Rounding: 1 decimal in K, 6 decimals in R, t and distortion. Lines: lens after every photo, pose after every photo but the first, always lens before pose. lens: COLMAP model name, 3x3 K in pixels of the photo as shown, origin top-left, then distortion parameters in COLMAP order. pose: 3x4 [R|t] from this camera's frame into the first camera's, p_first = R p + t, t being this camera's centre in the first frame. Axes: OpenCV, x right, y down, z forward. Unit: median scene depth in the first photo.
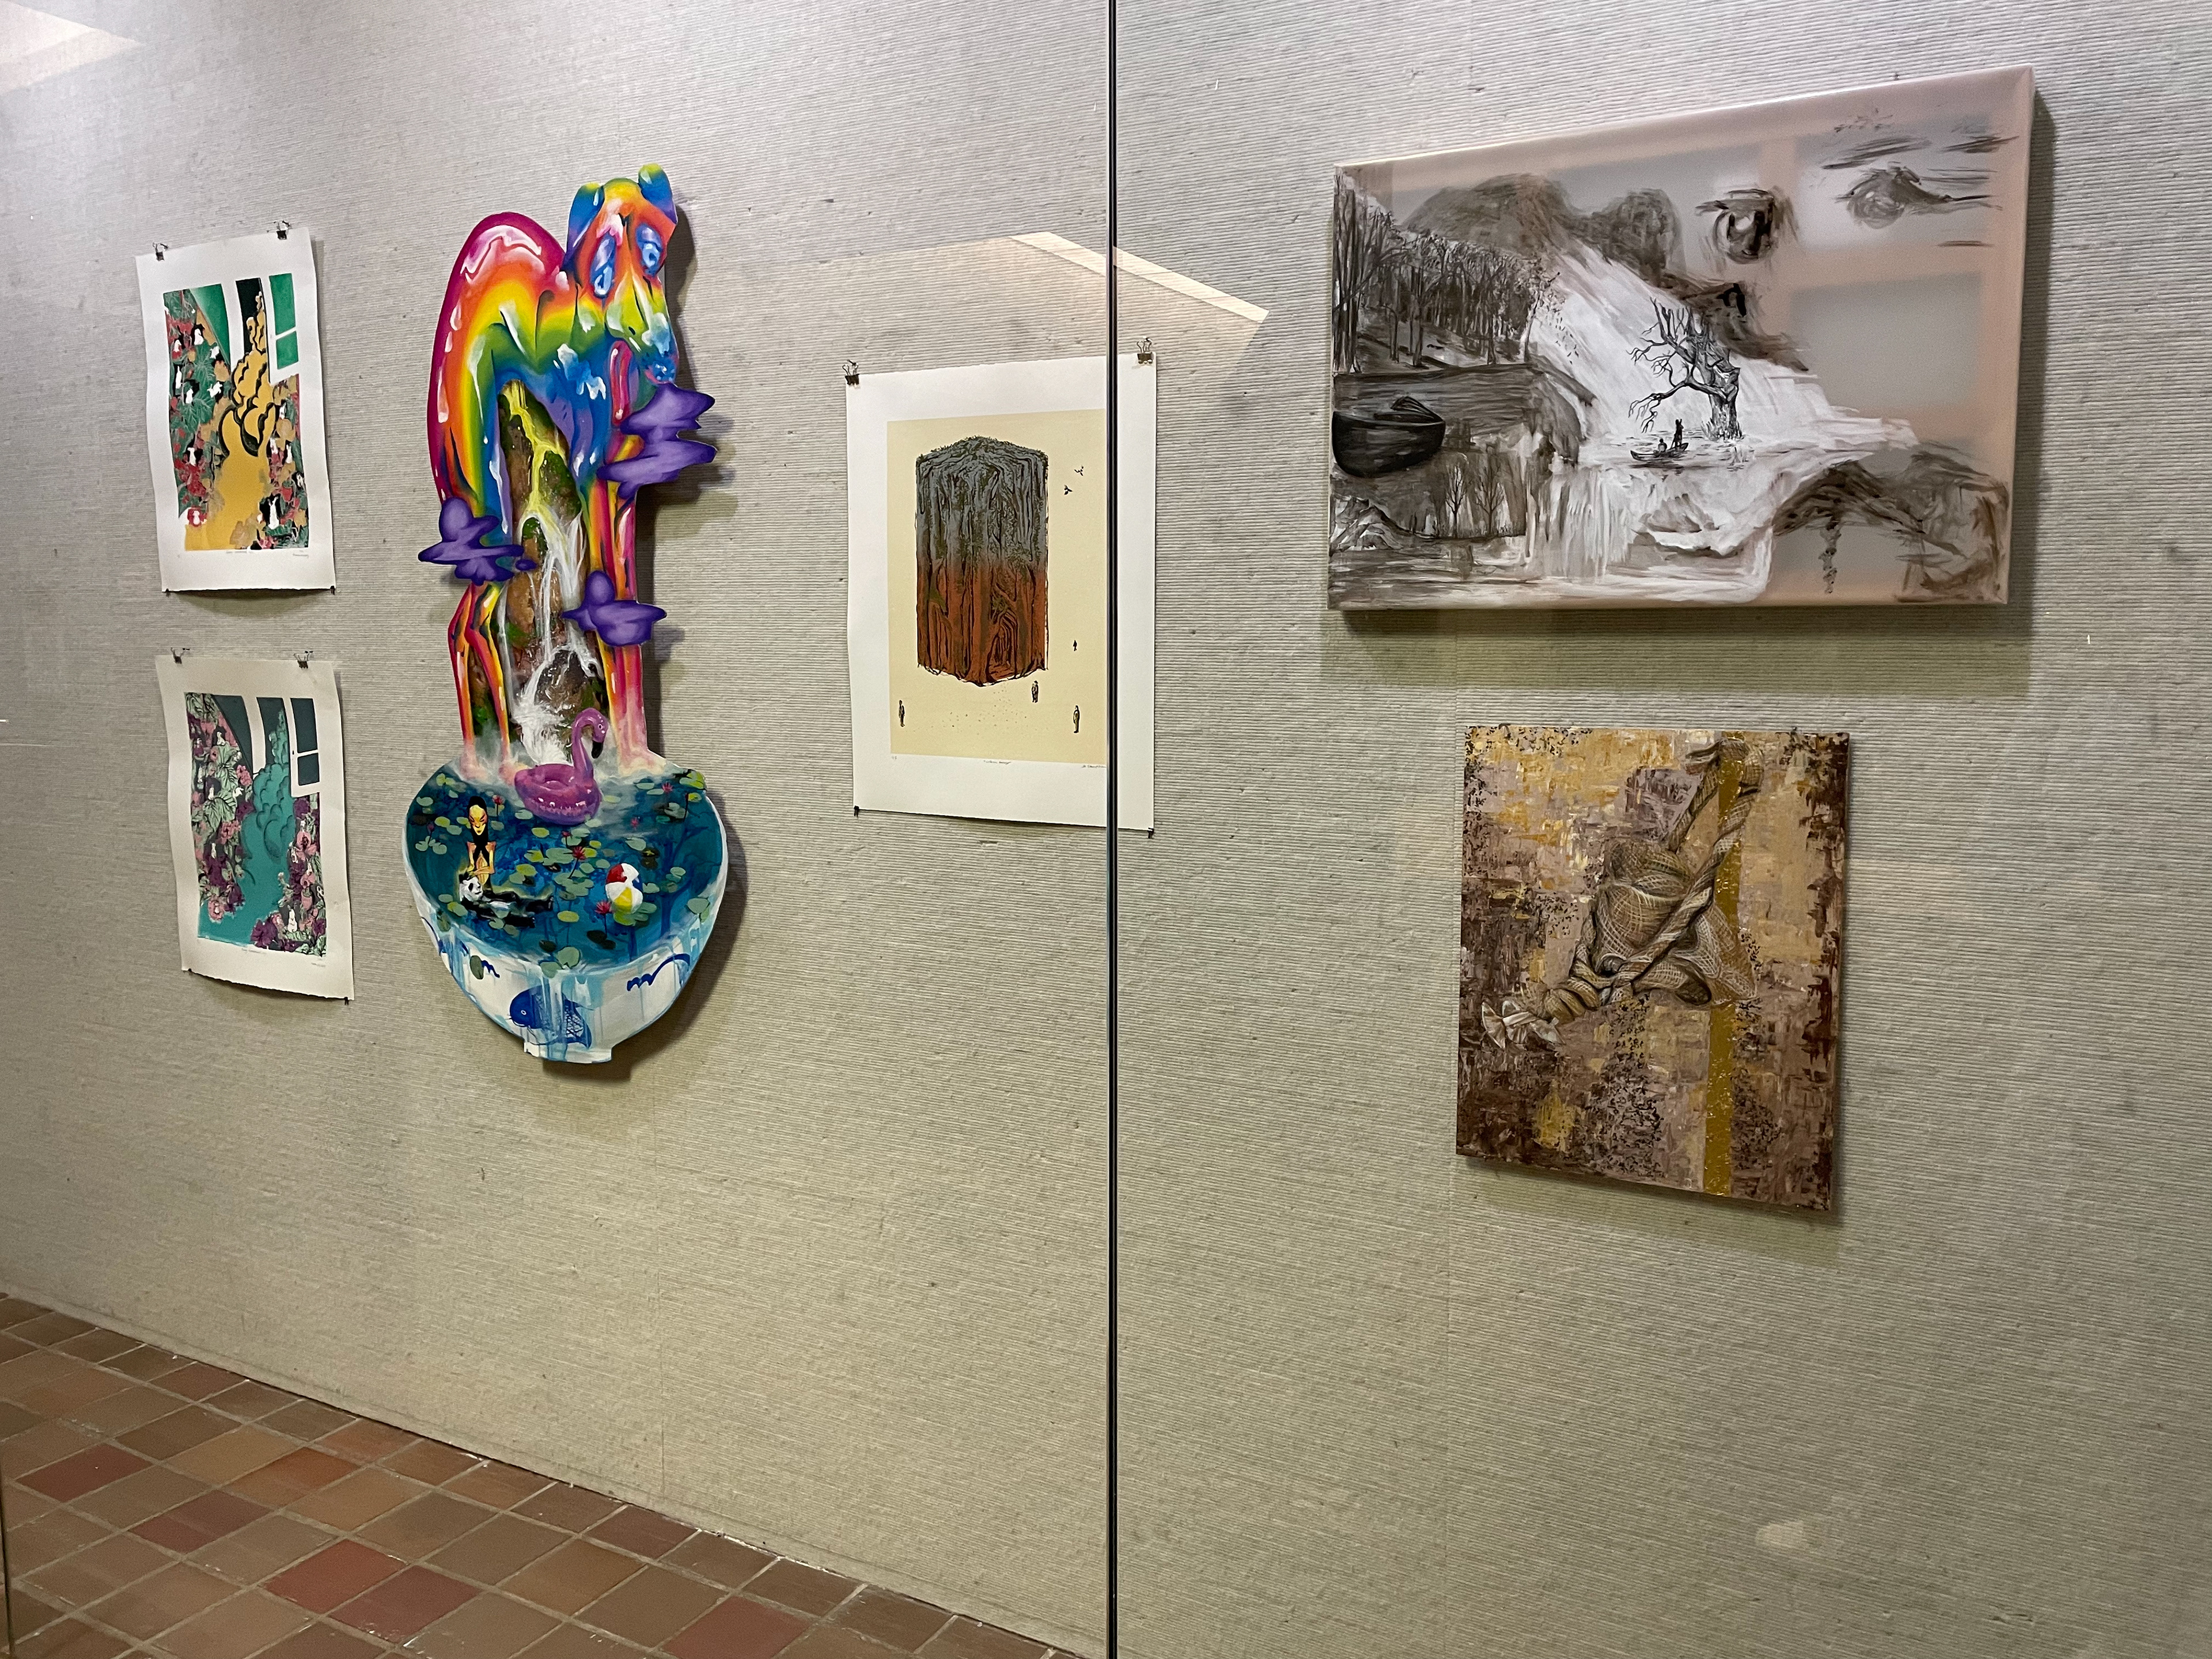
lens RADIAL K [[1674.7, 0, 1116.8], [0, 1674.7, 807.8], [0, 0, 1]] dist [0.091604, -0.114742]
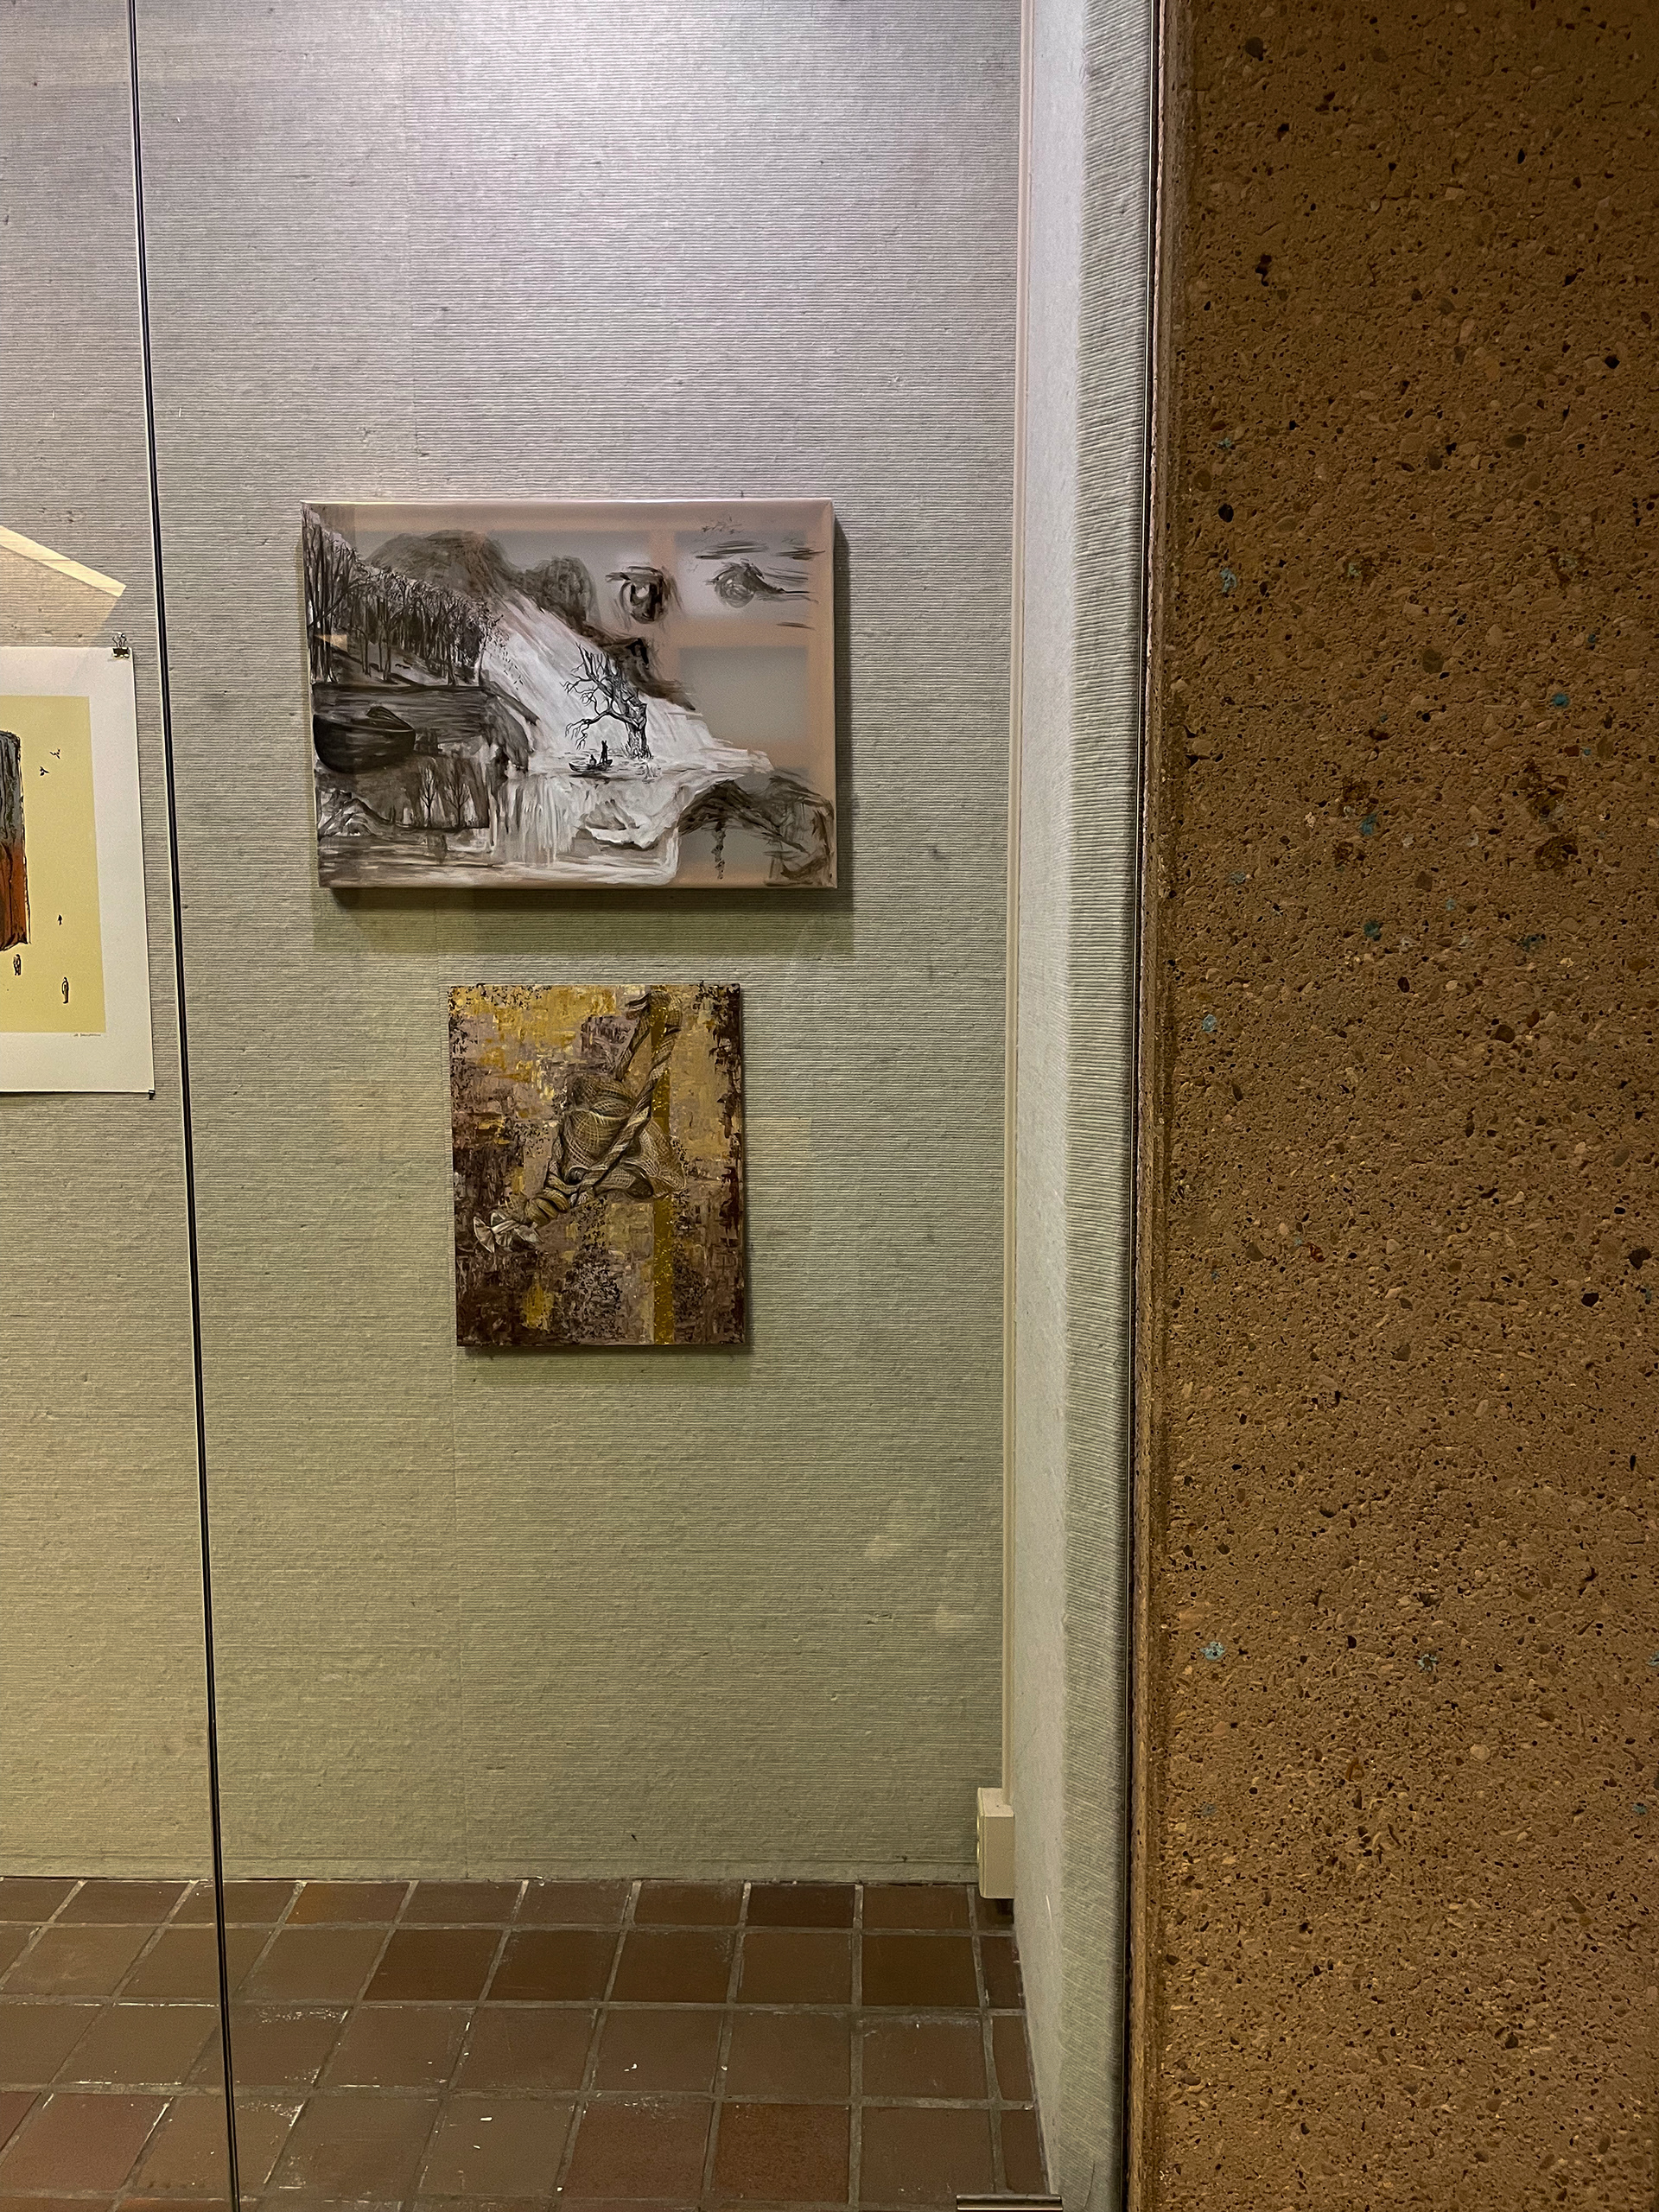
lens RADIAL K [[1674.7, 0, 844.8], [0, 1674.7, 1097.7], [0, 0, 1]] dist [0.091604, -0.114742]
pose [[0.884571, -0.054171, 0.463248, -0.100978], [0.053326, 0.998465, 0.014933, 0.027566], [-0.463346, 0.011494, 0.886103, -0.188373]]
